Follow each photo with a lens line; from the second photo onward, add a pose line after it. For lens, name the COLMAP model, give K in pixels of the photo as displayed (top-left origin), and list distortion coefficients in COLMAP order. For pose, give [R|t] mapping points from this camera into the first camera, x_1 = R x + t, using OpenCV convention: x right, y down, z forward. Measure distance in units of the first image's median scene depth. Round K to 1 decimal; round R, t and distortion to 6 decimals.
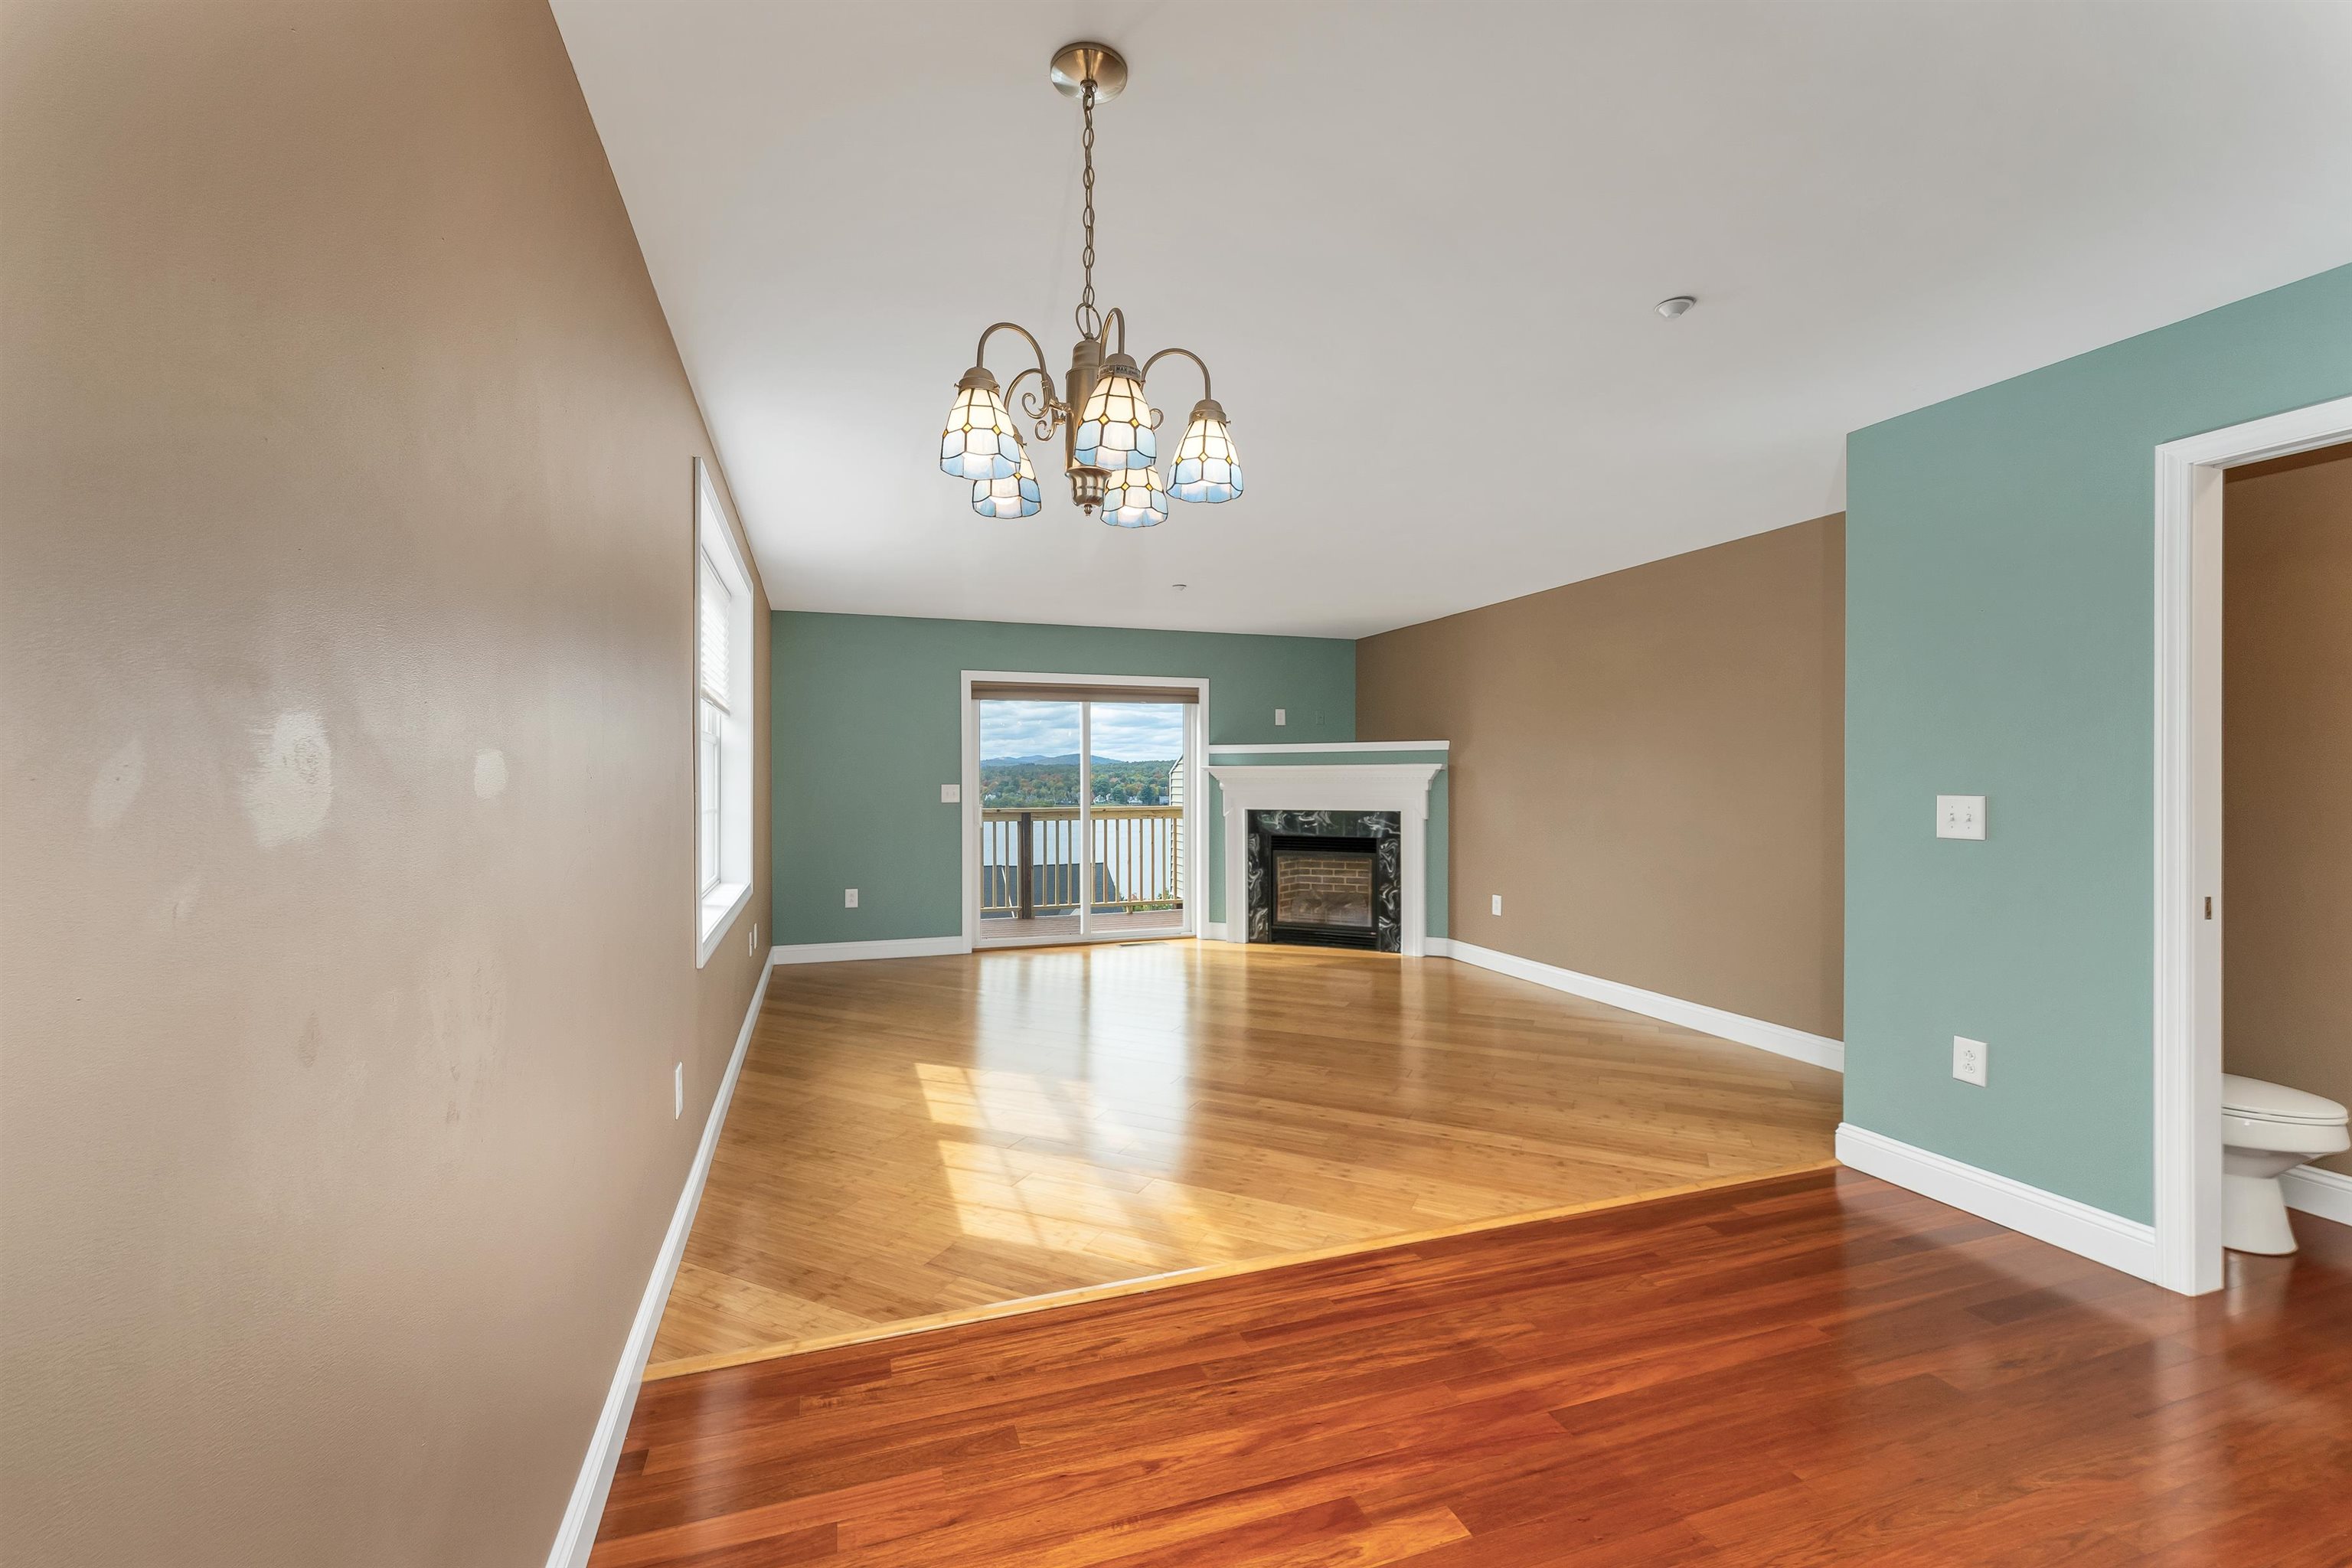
lens RADIAL K [[986.1, 0, 1170.7], [0, 986.1, 778.2], [0, 0, 1]] dist [-0.002041, -0.000647]
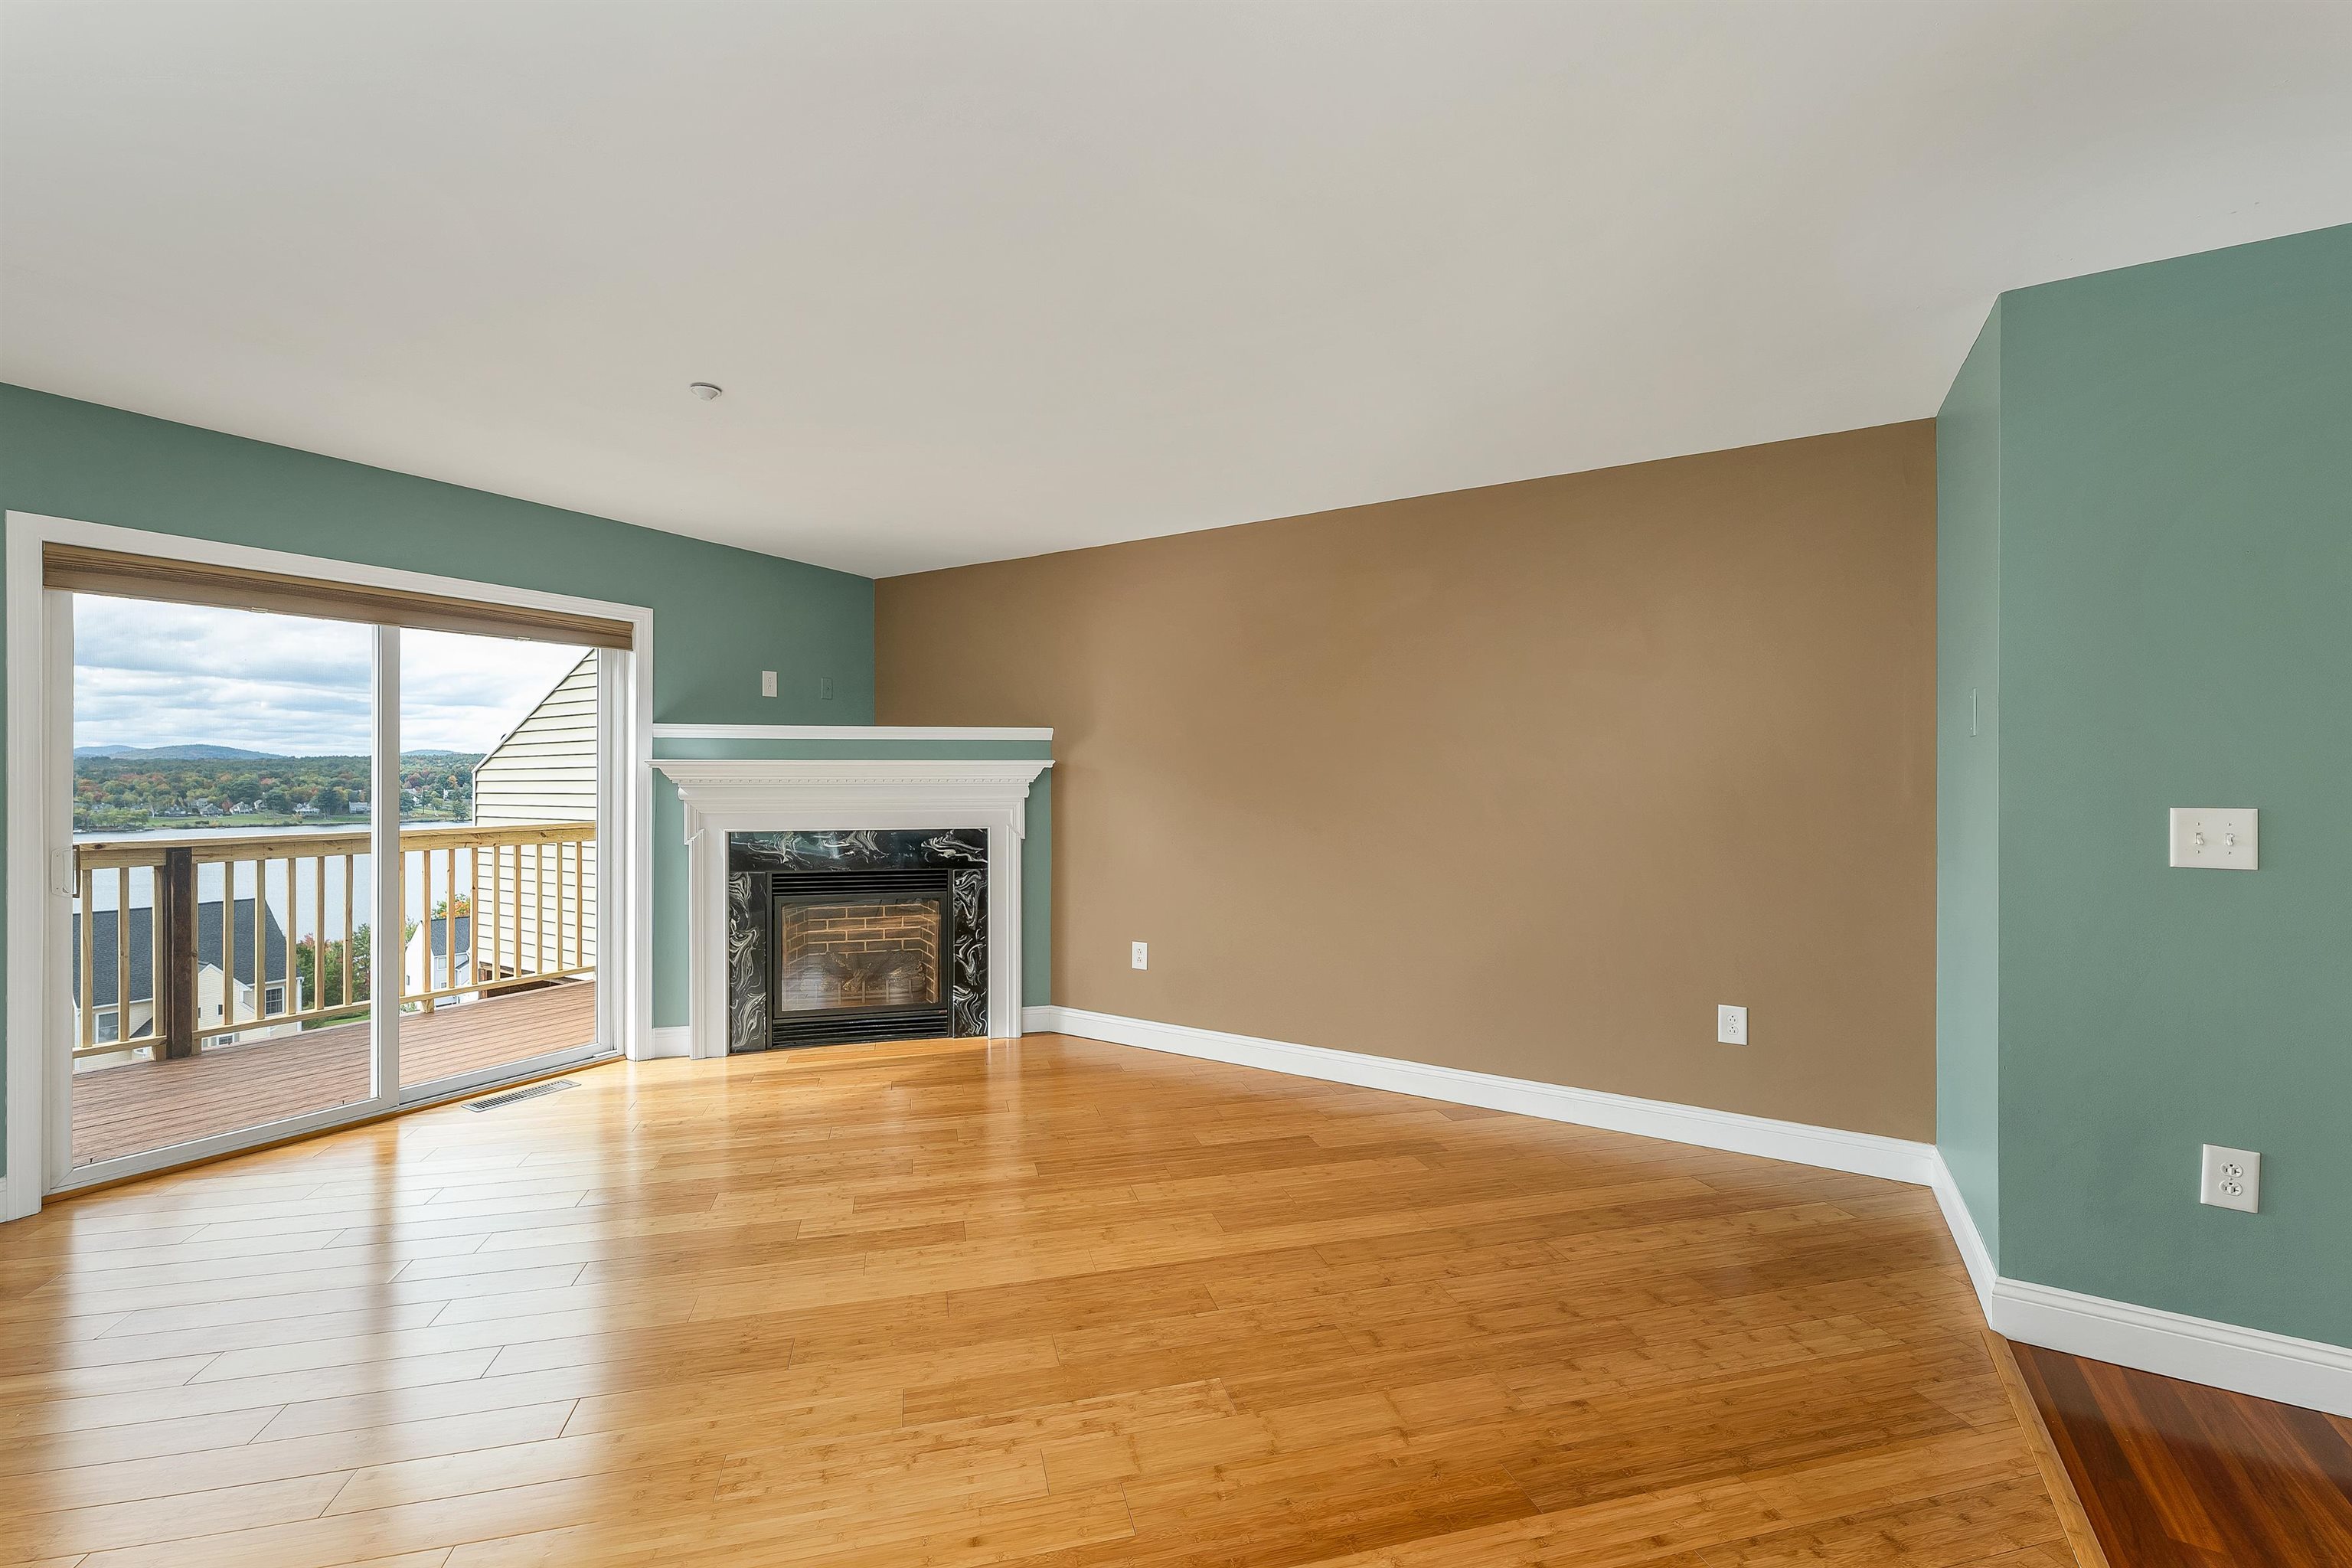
lens RADIAL K [[983.2, 0, 1177.0], [0, 983.2, 777.8], [0, 0, 1]] dist [0.002373, -0.000255]
pose [[0.771231, 0.002536, 0.636550, -0.098195], [-0.001486, 0.999997, -0.002184, -0.000557], [-0.636553, 0.000739, 0.771232, 0.384017]]
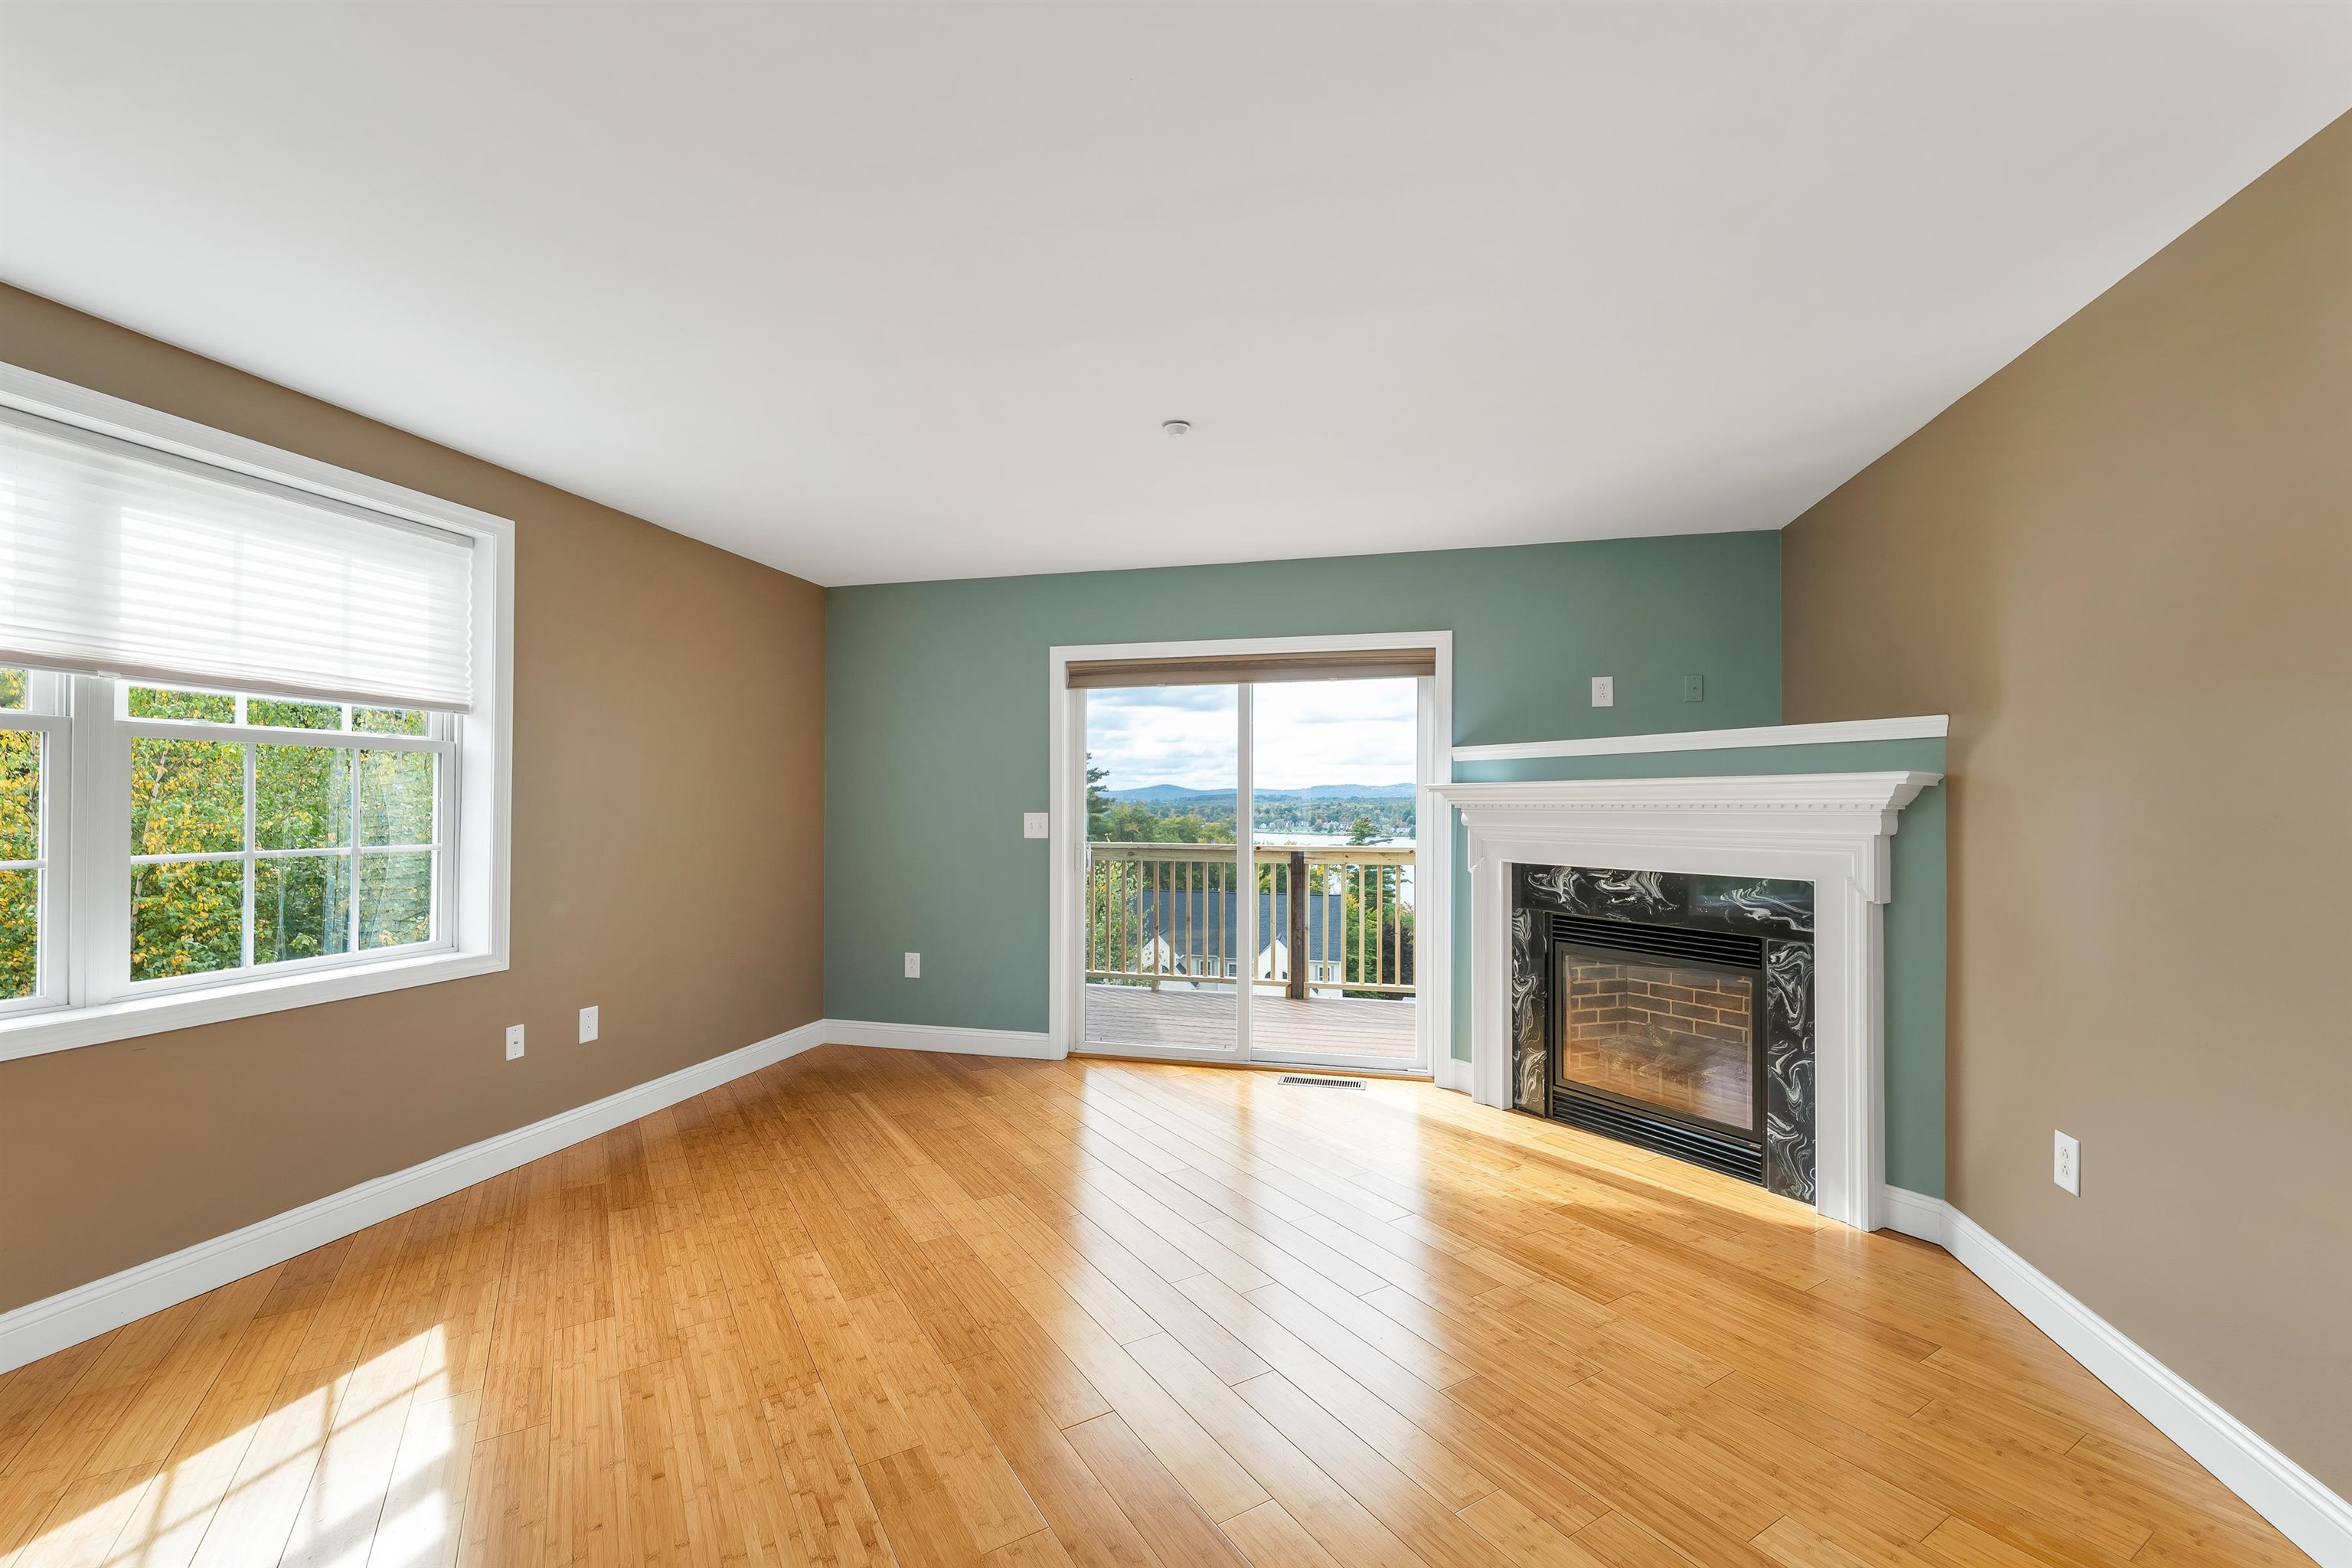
lens RADIAL K [[989.2, 0, 1161.2], [0, 989.2, 791.3], [0, 0, 1]] dist [0.002394, -0.000062]
pose [[0.827146, -0.003687, -0.561975, 0.237033], [-0.002921, 0.999937, -0.010860, -0.001176], [0.561980, 0.010624, 0.827083, 0.465831]]
